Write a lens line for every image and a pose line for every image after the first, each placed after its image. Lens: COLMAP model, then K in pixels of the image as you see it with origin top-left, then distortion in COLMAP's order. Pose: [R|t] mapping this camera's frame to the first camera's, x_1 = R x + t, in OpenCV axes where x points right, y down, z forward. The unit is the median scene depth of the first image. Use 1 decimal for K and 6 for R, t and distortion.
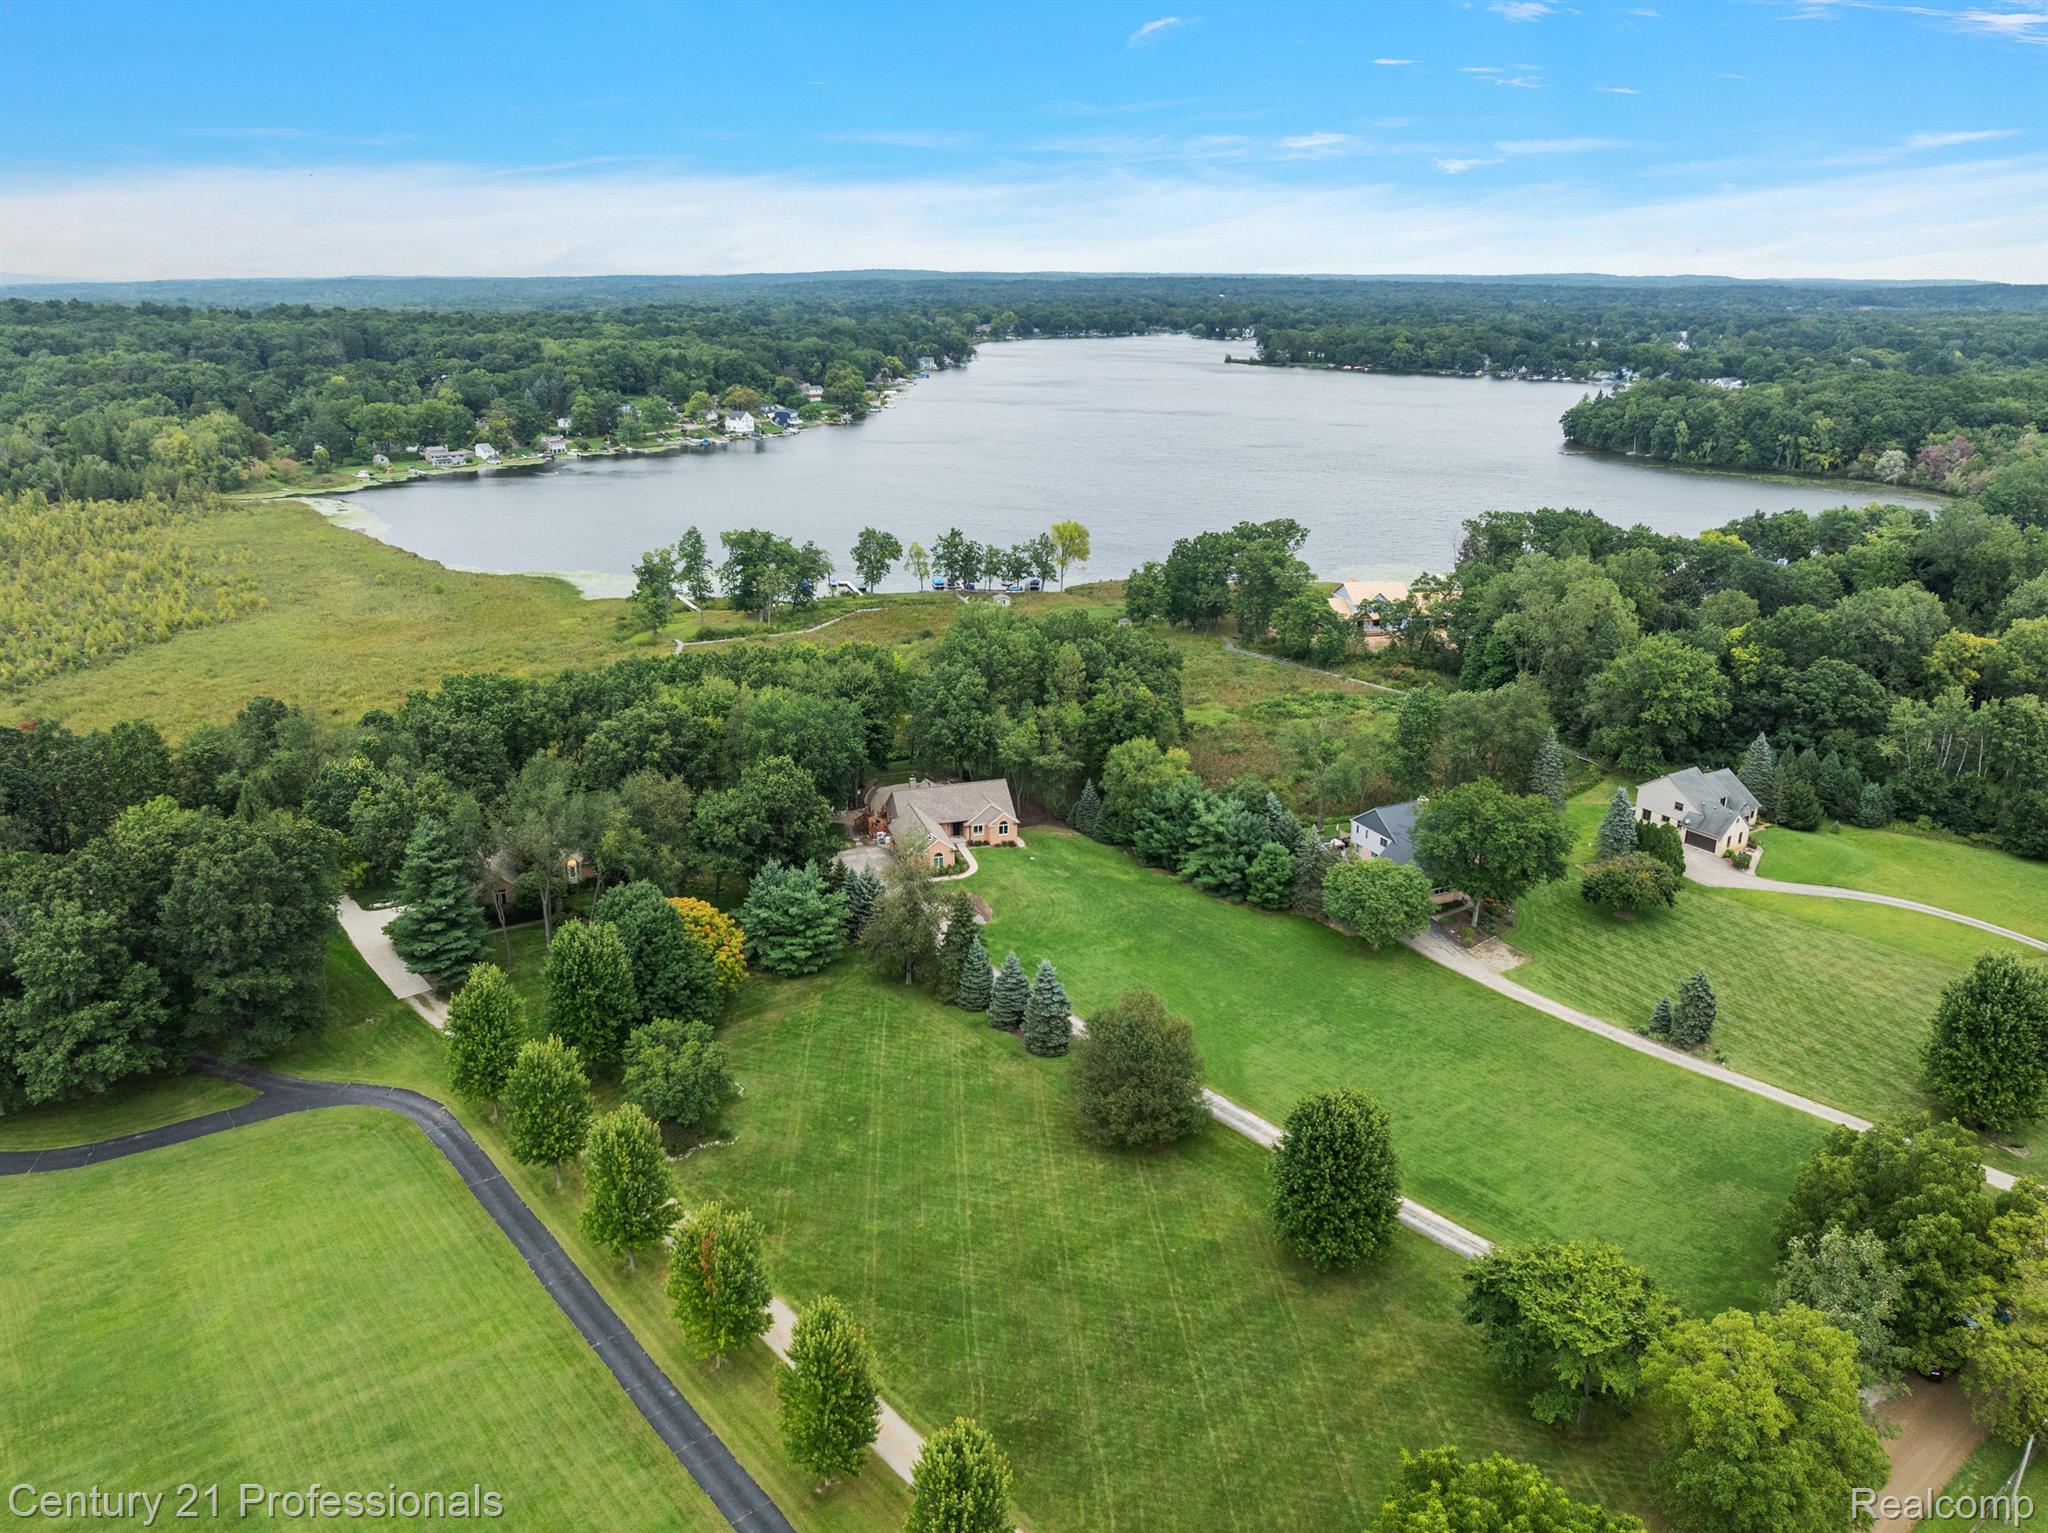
lens RADIAL K [[1484.3, 0, 1031.7], [0, 1484.3, 768.7], [0, 0, 1]] dist [-0.033649, -0.012906]
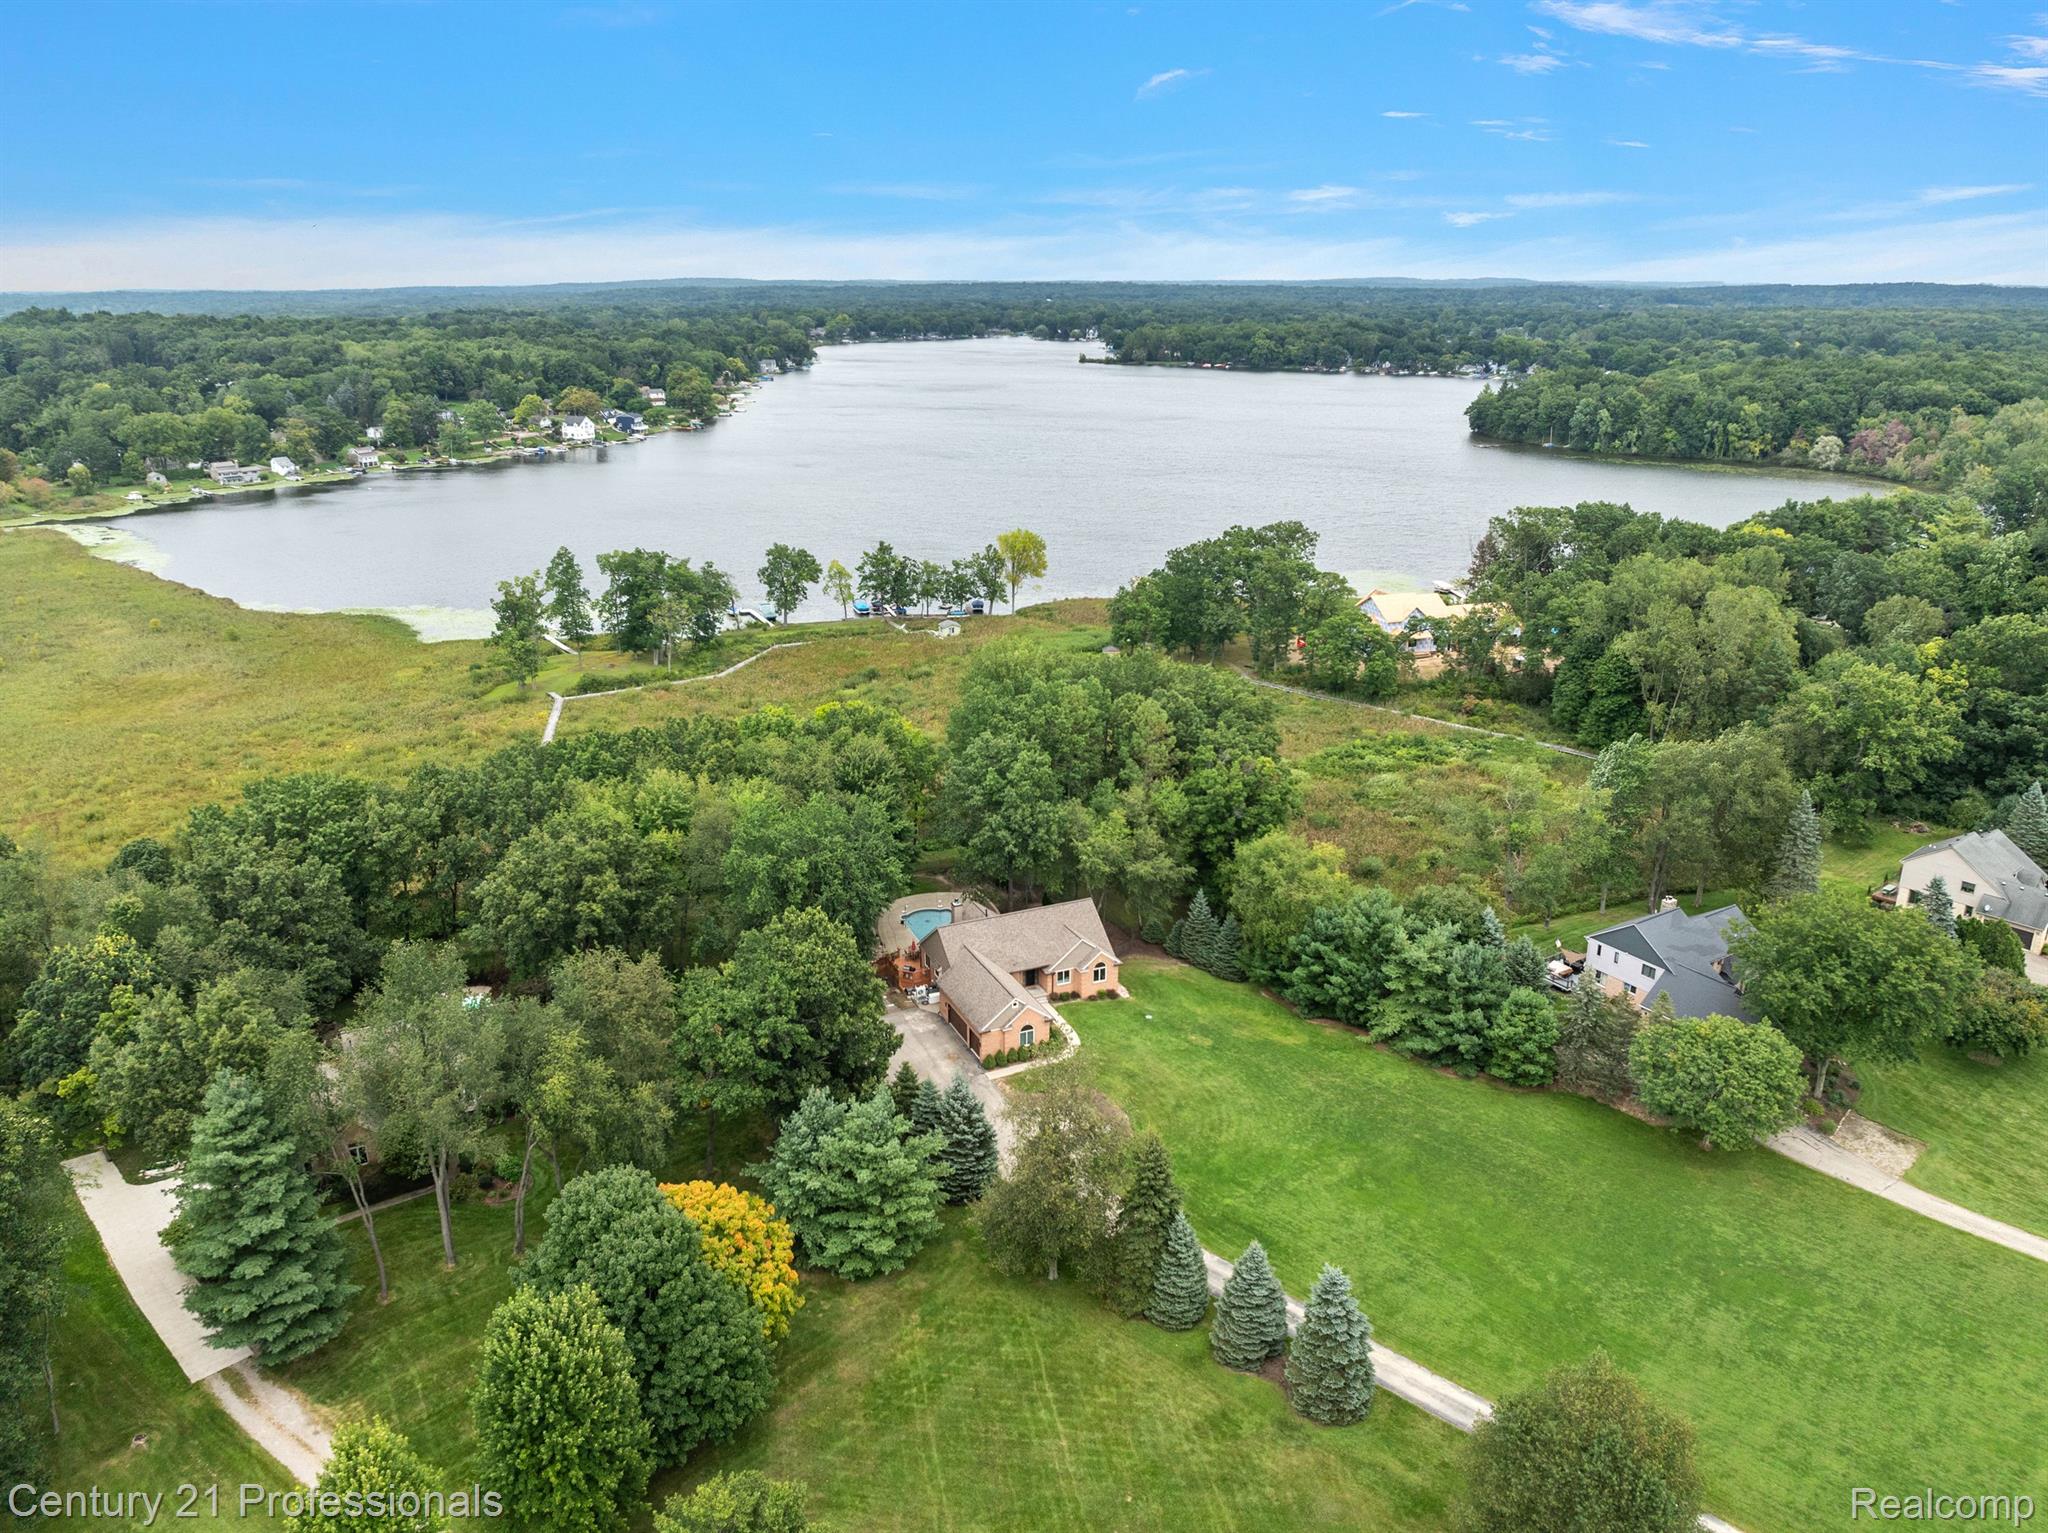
lens RADIAL K [[1484.3, 0, 1031.7], [0, 1484.3, 768.7], [0, 0, 1]] dist [-0.033649, -0.012906]
pose [[0.992770, -0.041241, 0.112723, -0.068305], [0.041892, 0.999116, -0.003409, -0.029649], [-0.112483, 0.008107, 0.993621, 0.171219]]
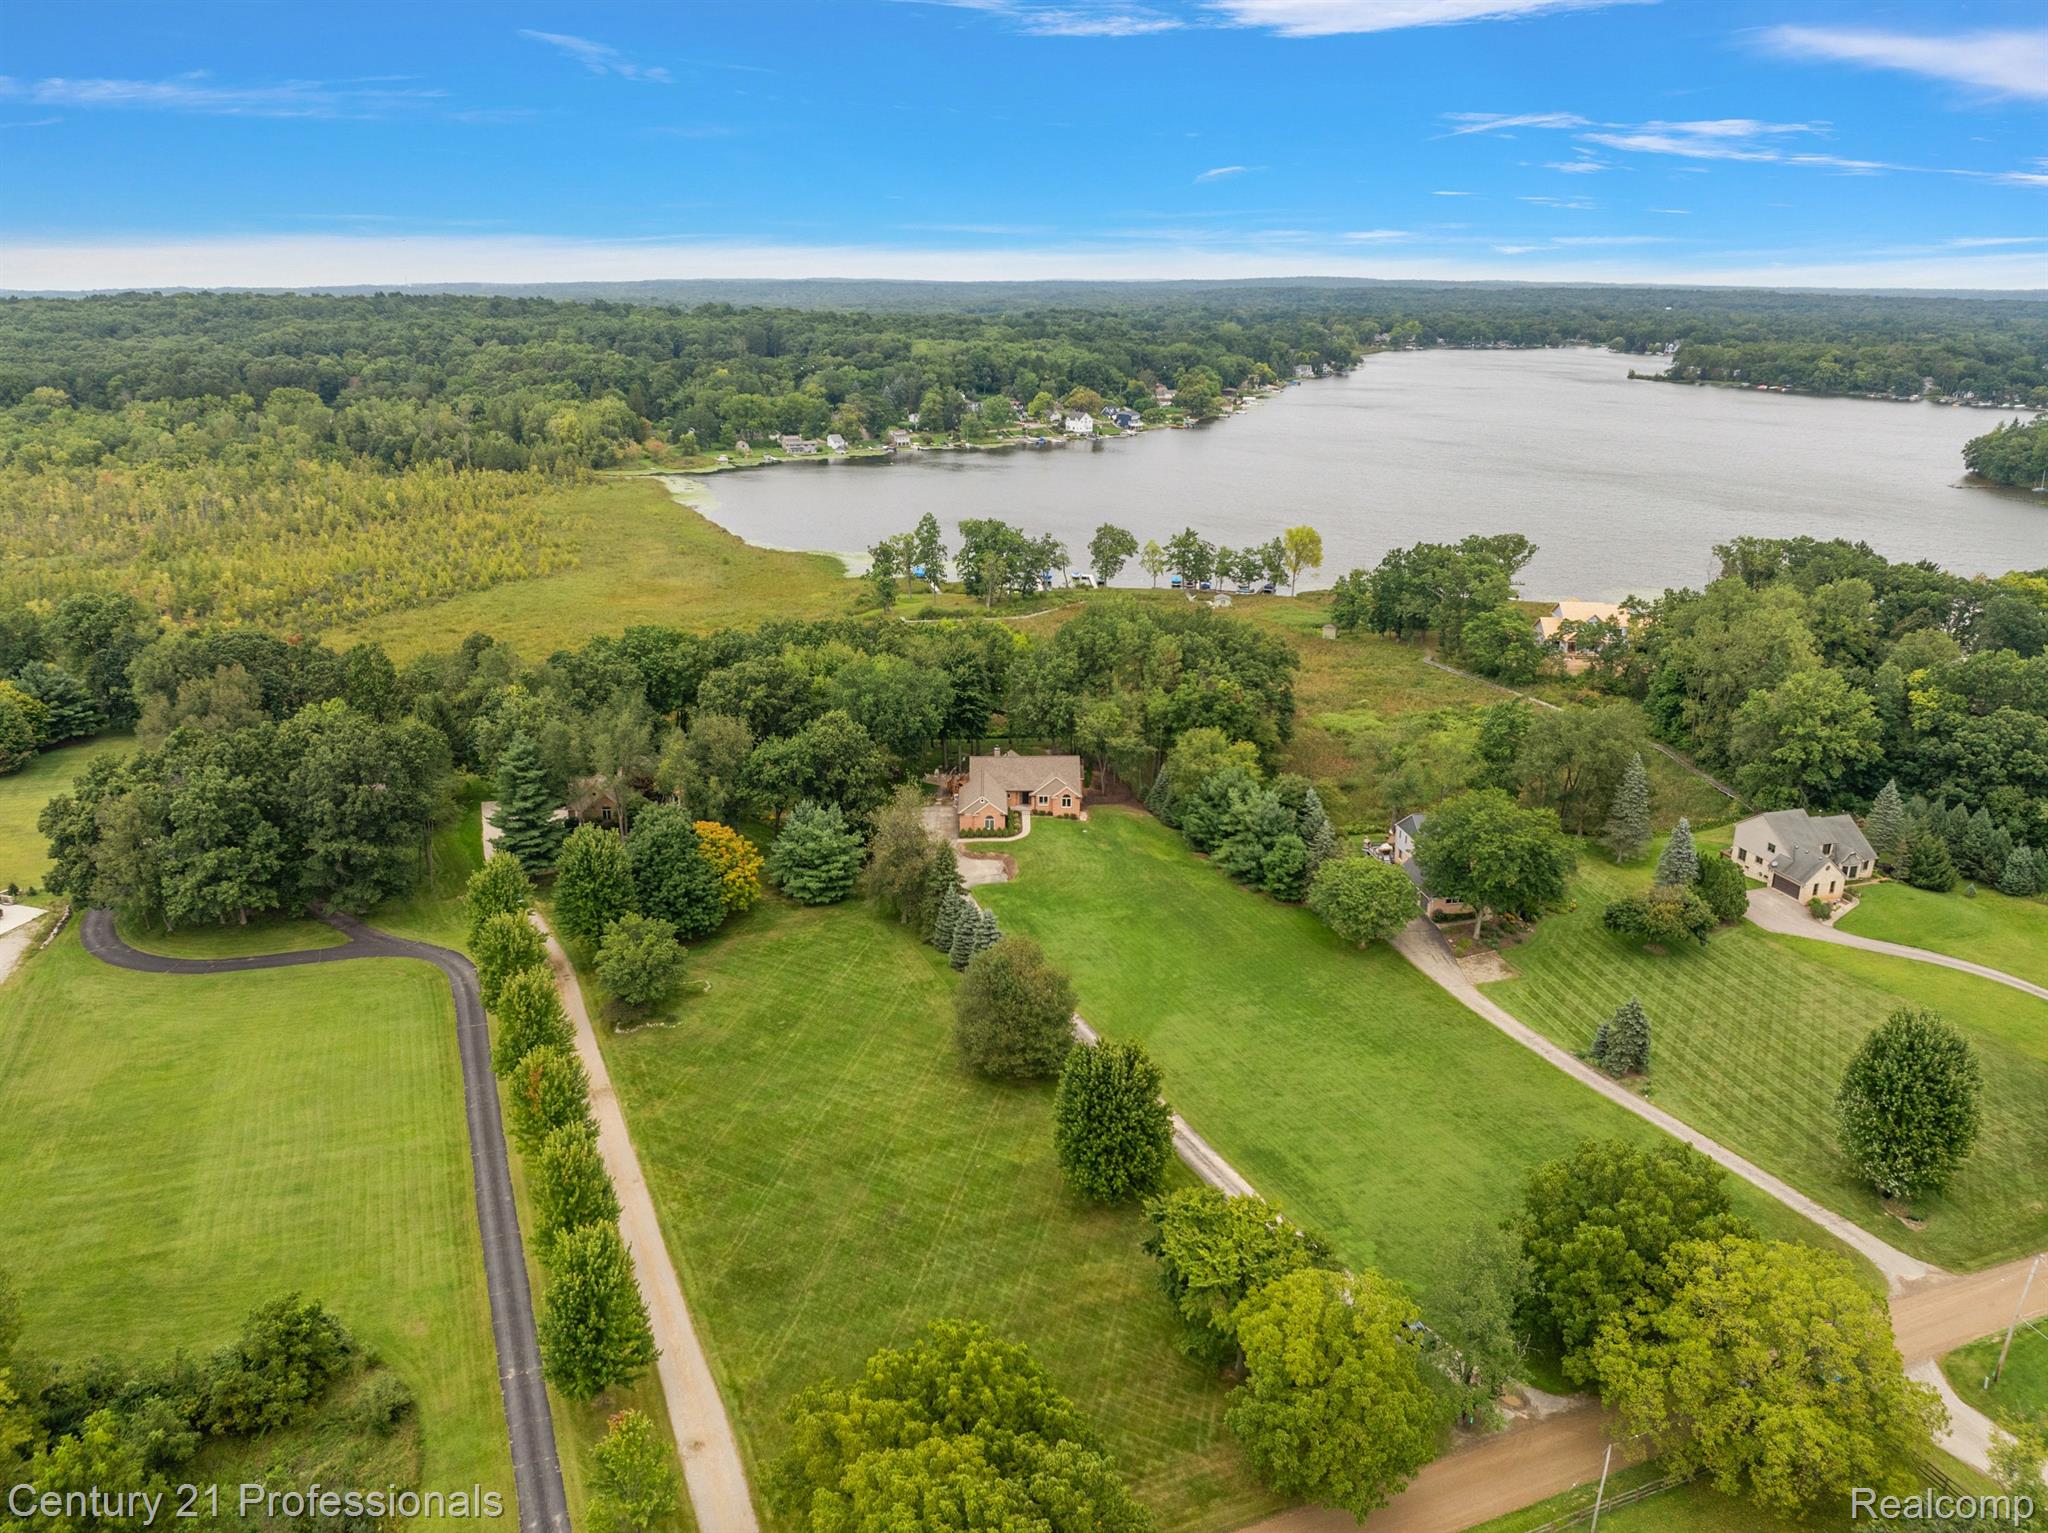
lens RADIAL K [[1498.8, 0, 1024.0], [0, 1498.8, 766.5], [0, 0, 1]] dist [-0.038048, -0.010741]
pose [[0.959436, 0.088829, -0.267567, 0.128750], [-0.091071, 0.995836, 0.004045, 0.007596], [0.266812, 0.020487, 0.963531, -0.020671]]
